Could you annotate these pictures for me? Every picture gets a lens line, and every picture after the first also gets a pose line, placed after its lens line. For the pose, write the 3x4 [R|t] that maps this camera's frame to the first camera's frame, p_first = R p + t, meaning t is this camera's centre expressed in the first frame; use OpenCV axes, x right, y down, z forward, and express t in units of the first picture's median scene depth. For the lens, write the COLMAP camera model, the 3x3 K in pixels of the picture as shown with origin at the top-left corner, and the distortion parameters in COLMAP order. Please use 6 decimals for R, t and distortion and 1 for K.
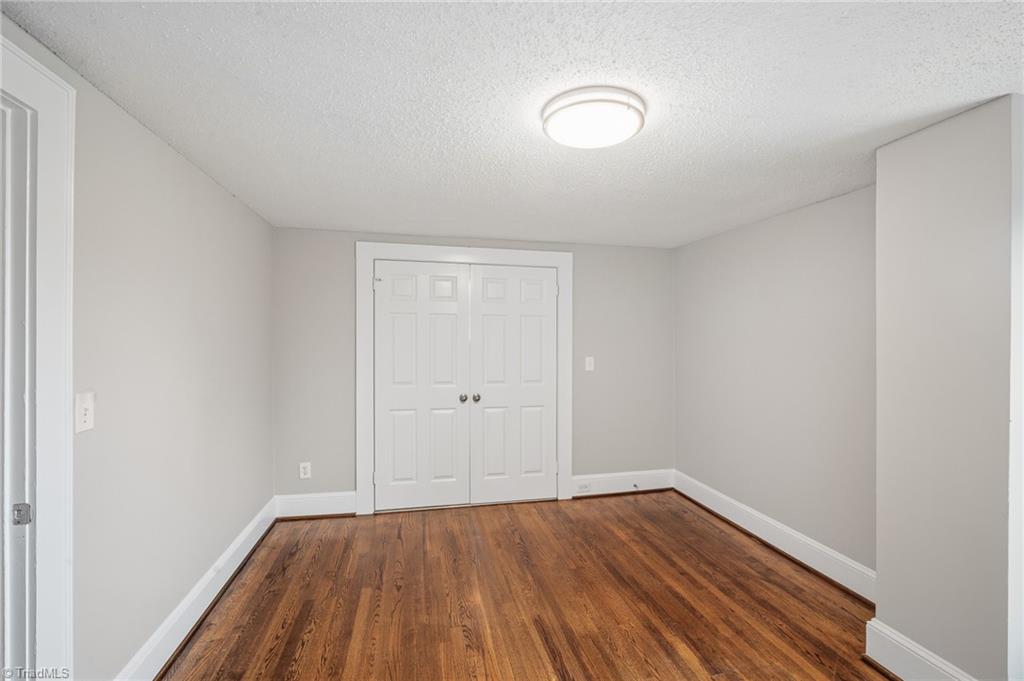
lens RADIAL K [[440.8, 0, 508.1], [0, 440.8, 344.3], [0, 0, 1]] dist [-0.016801, -0.000263]
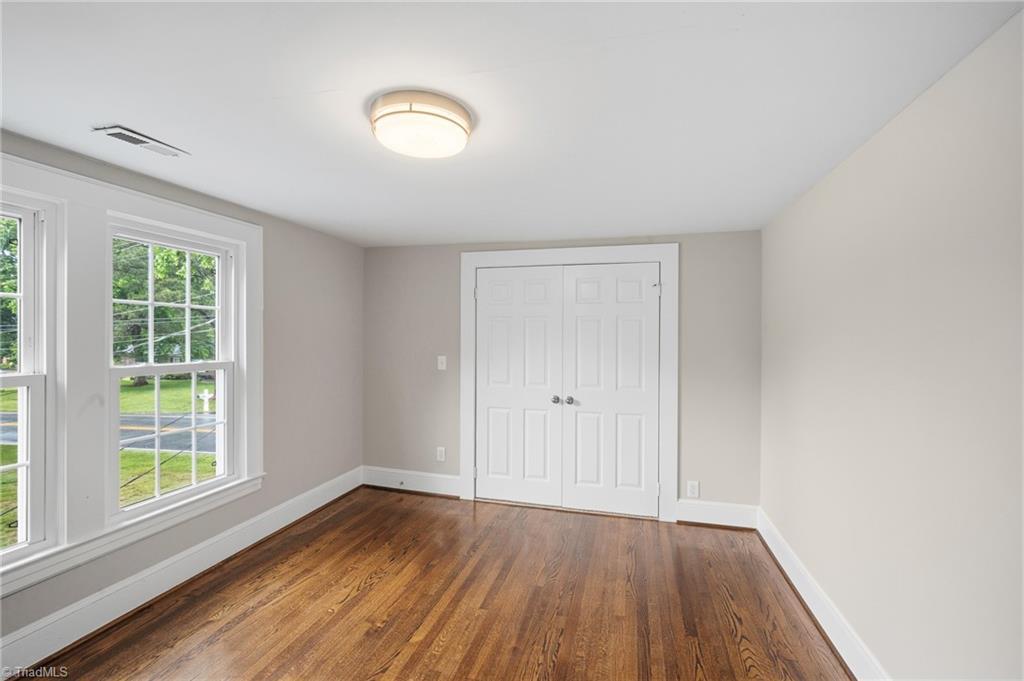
lens RADIAL K [[440.8, 0, 507.3], [0, 440.8, 338.0], [0, 0, 1]] dist [-0.016801, -0.000263]
pose [[0.882804, 0.002074, -0.469738, 0.275612], [-0.011746, 0.999775, -0.017660, 0.001194], [0.469595, 0.021108, 0.882629, 0.063687]]
